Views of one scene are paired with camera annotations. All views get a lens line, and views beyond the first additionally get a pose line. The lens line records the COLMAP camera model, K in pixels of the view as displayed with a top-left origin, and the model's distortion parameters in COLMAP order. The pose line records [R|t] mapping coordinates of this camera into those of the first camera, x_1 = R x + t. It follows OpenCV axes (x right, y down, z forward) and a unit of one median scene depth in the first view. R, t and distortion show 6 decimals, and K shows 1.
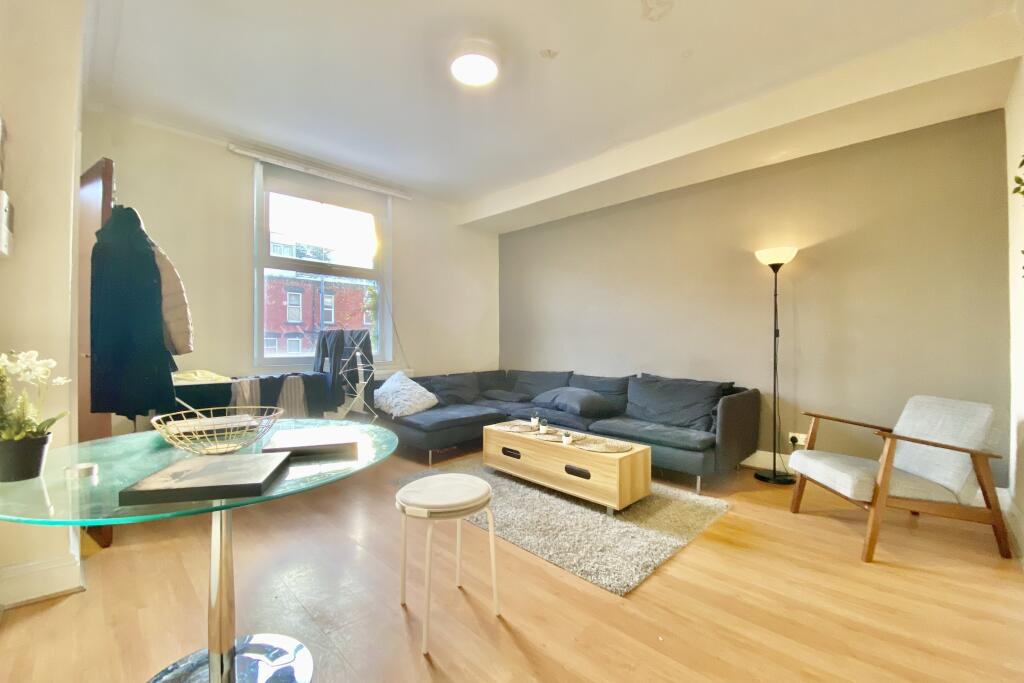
lens RADIAL K [[411.5, 0, 512.0], [0, 411.5, 341.5], [0, 0, 1]] dist [0.001104, 0.000111]
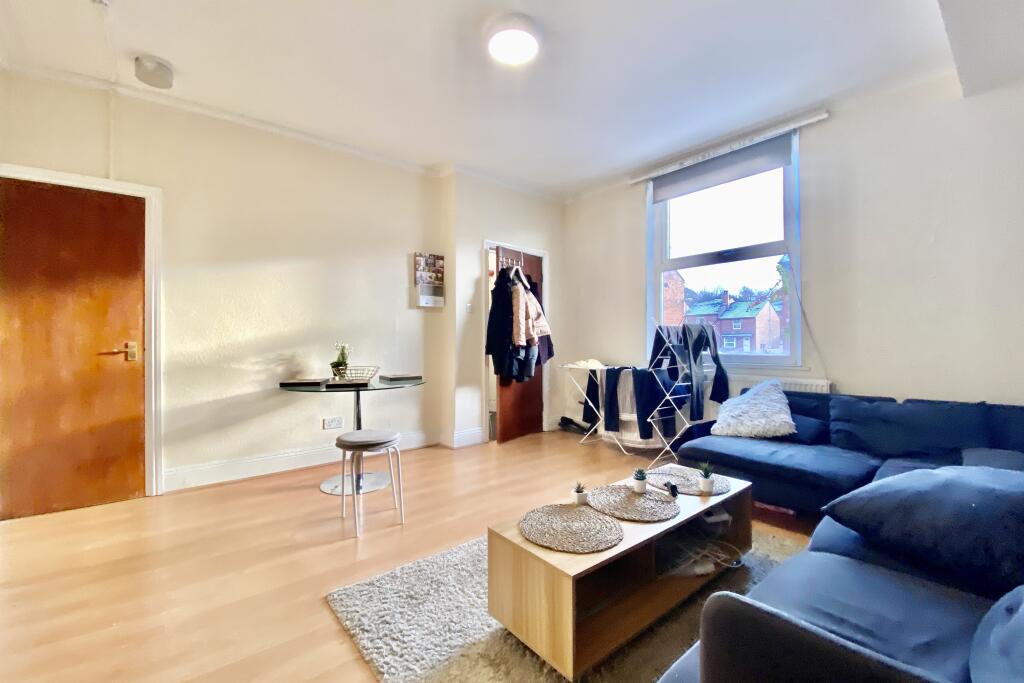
lens RADIAL K [[421.1, 0, 512.0], [0, 421.1, 341.5], [0, 0, 1]] dist [0.000145, -0.000115]
pose [[-0.098121, 0.000441, -0.995174, 0.650324], [0.006424, 0.999979, -0.000190, 0.007265], [0.995154, -0.006411, -0.098122, 0.817091]]
